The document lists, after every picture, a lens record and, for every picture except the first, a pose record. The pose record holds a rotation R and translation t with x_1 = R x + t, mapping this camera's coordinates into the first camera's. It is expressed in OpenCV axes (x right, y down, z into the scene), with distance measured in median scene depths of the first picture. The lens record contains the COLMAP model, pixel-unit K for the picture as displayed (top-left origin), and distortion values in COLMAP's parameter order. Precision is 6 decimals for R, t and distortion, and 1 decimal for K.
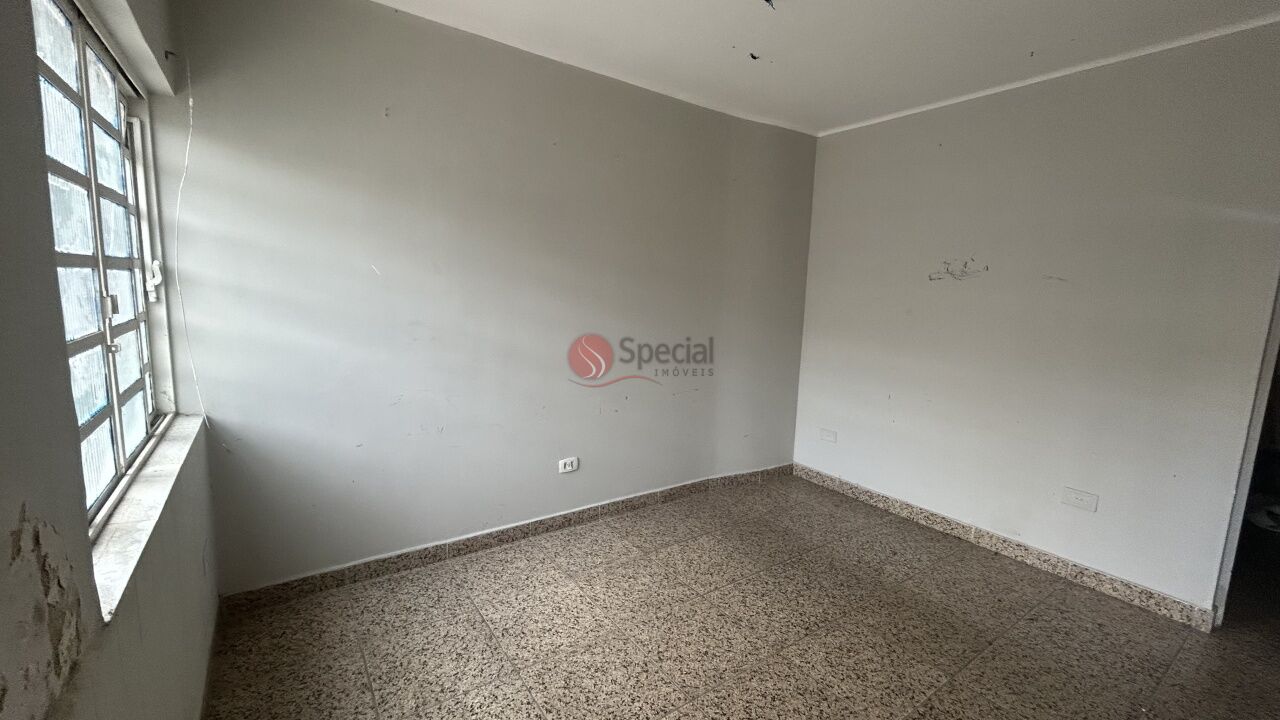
lens RADIAL K [[518.8, 0, 639.5], [0, 518.8, 360.3], [0, 0, 1]] dist [0.002742, 0.000264]
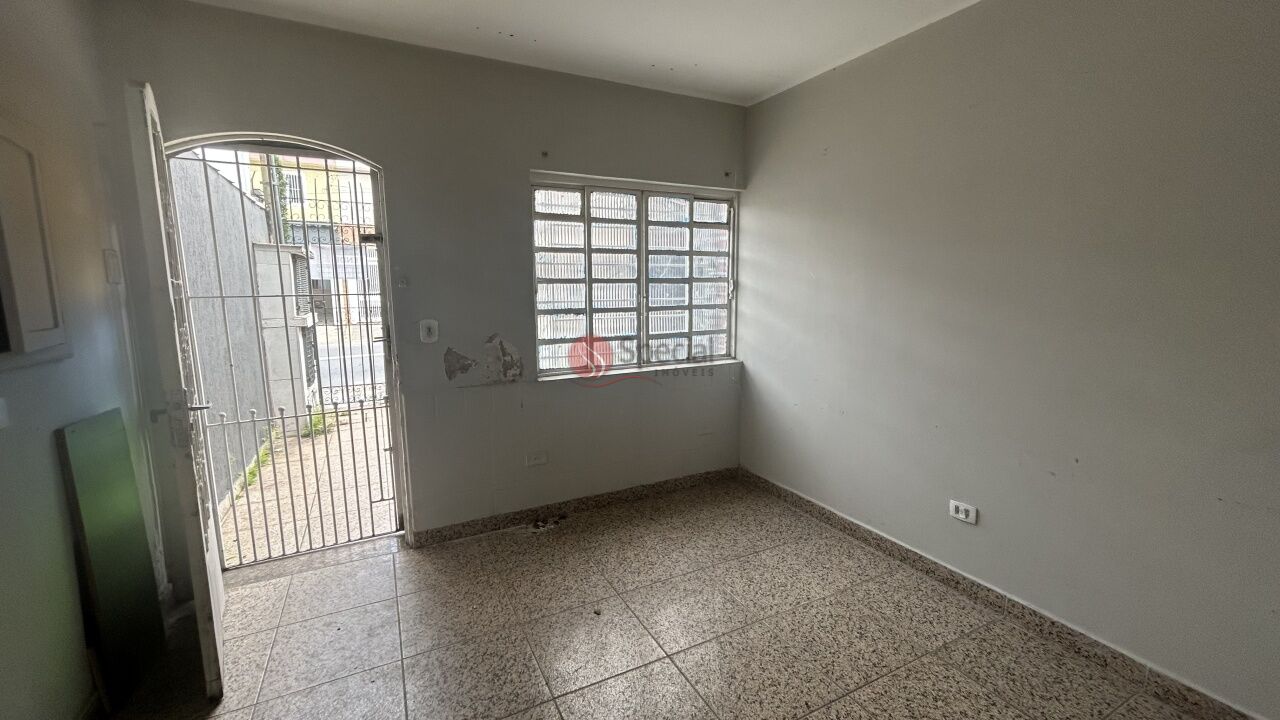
lens RADIAL K [[518.8, 0, 639.9], [0, 518.8, 359.1], [0, 0, 1]] dist [0.002742, 0.000264]
pose [[-0.133718, 0.105922, -0.985343, 0.759867], [-0.137729, 0.982637, 0.124322, -0.060661], [0.981402, 0.152334, -0.116808, 0.656718]]
